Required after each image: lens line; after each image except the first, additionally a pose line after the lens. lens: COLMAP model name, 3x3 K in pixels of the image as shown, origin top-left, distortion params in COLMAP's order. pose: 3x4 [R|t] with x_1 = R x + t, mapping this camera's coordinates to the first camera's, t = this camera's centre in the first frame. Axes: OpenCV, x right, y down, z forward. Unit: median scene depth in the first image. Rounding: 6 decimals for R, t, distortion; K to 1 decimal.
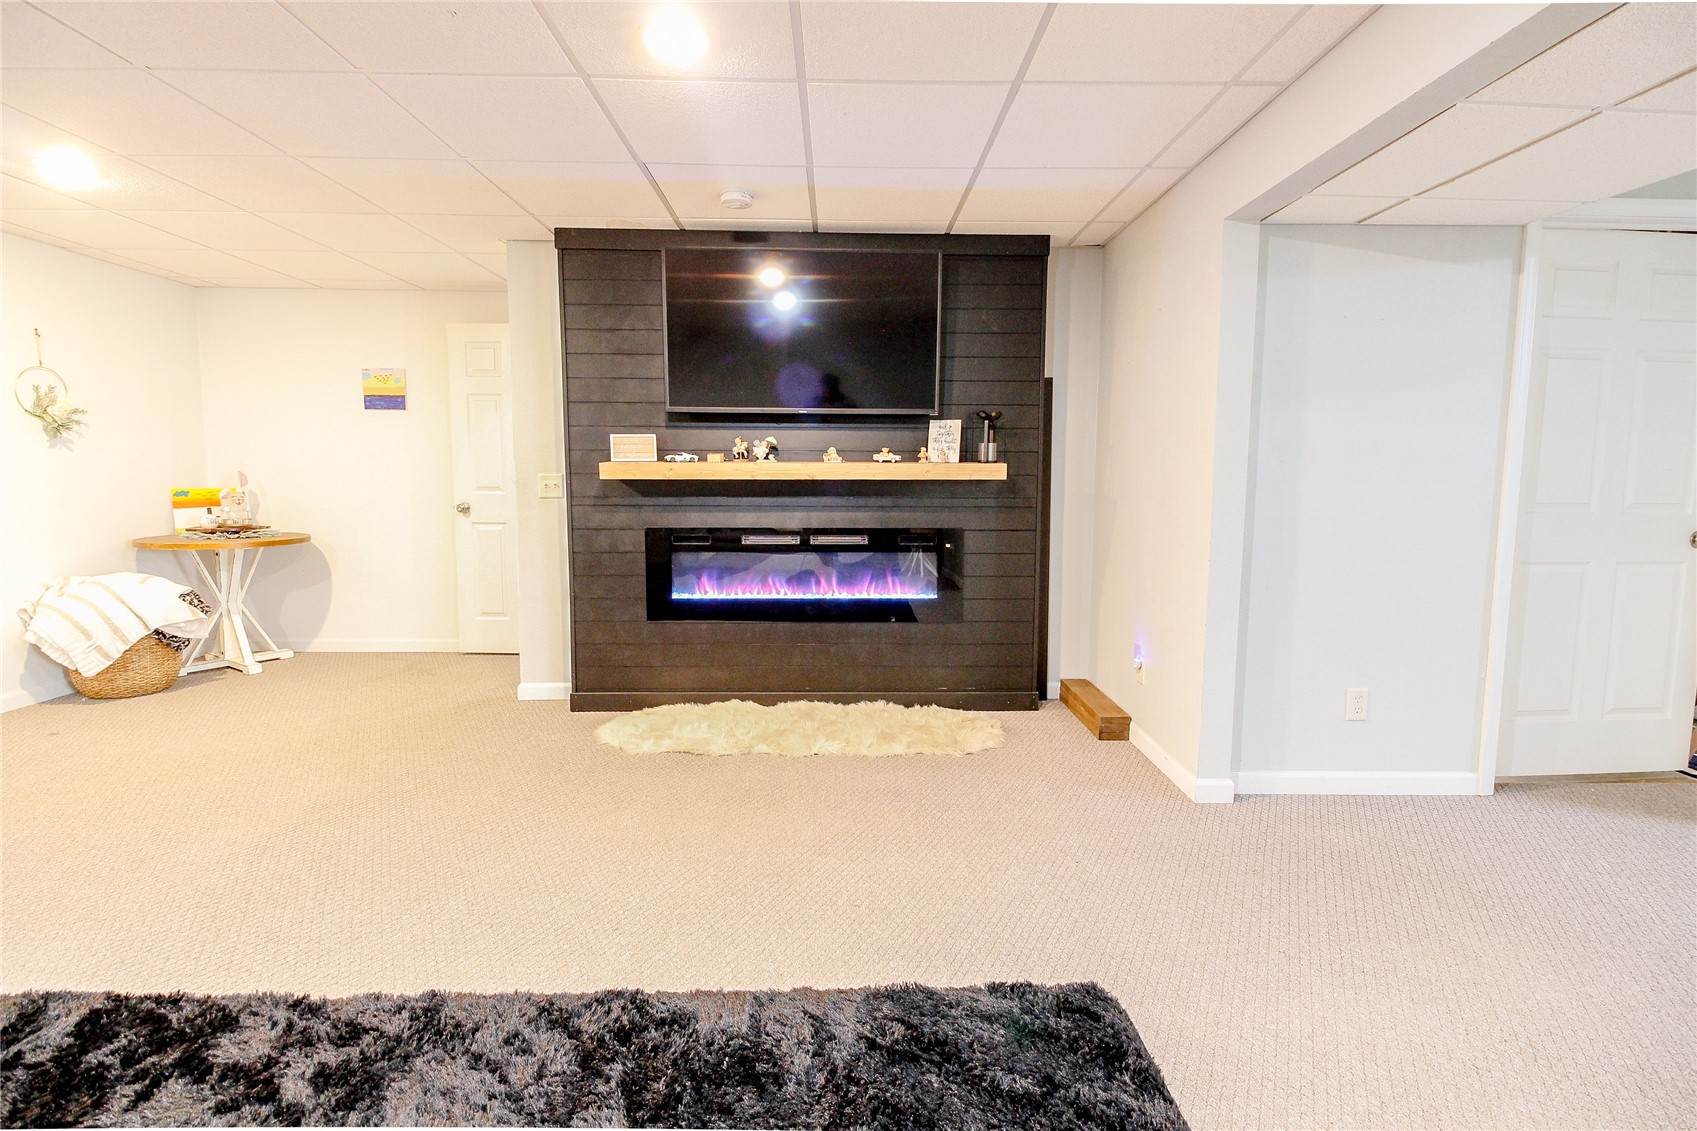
lens RADIAL K [[780.9, 0, 848.3], [0, 780.9, 548.3], [0, 0, 1]] dist [0.002982, -0.000445]
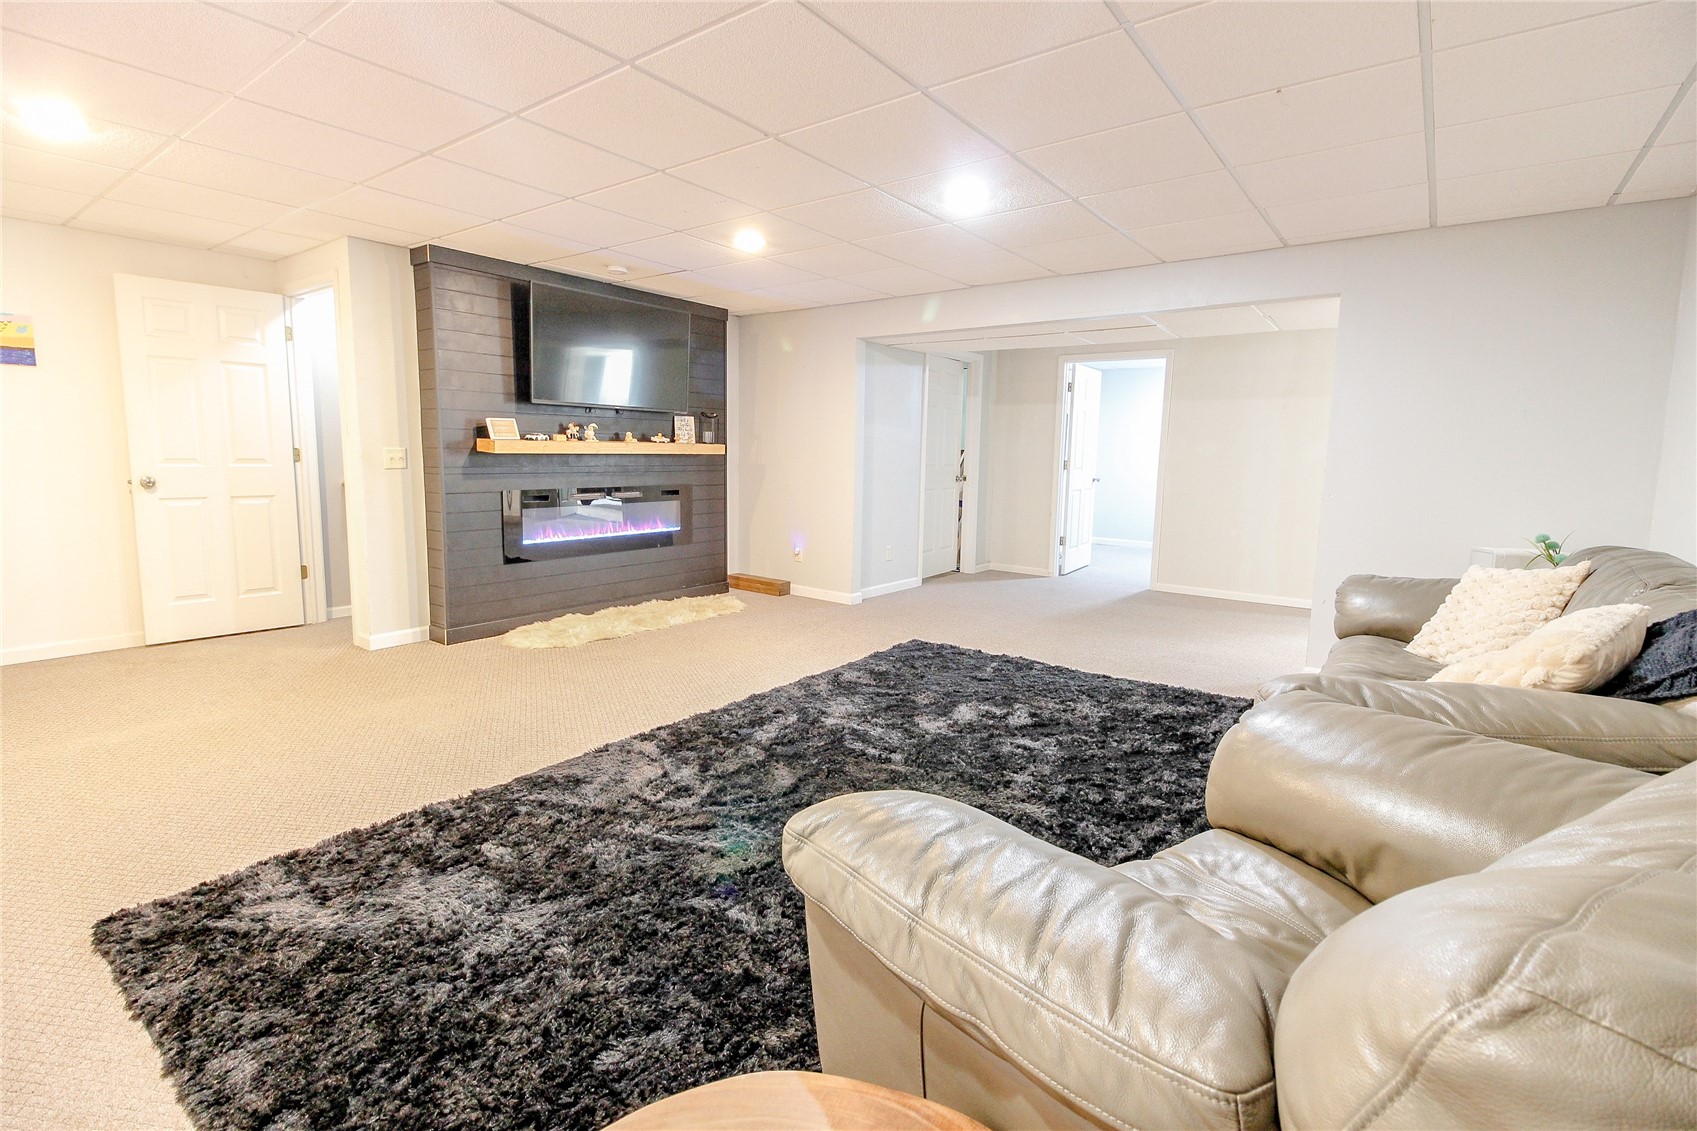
lens RADIAL K [[780.9, 0, 851.4], [0, 780.9, 567.4], [0, 0, 1]] dist [0.002982, -0.000445]
pose [[0.613343, -0.111824, 0.781860, -0.925879], [0.061449, 0.993682, 0.093915, 0.013156], [-0.787423, -0.009558, 0.616340, -0.252101]]
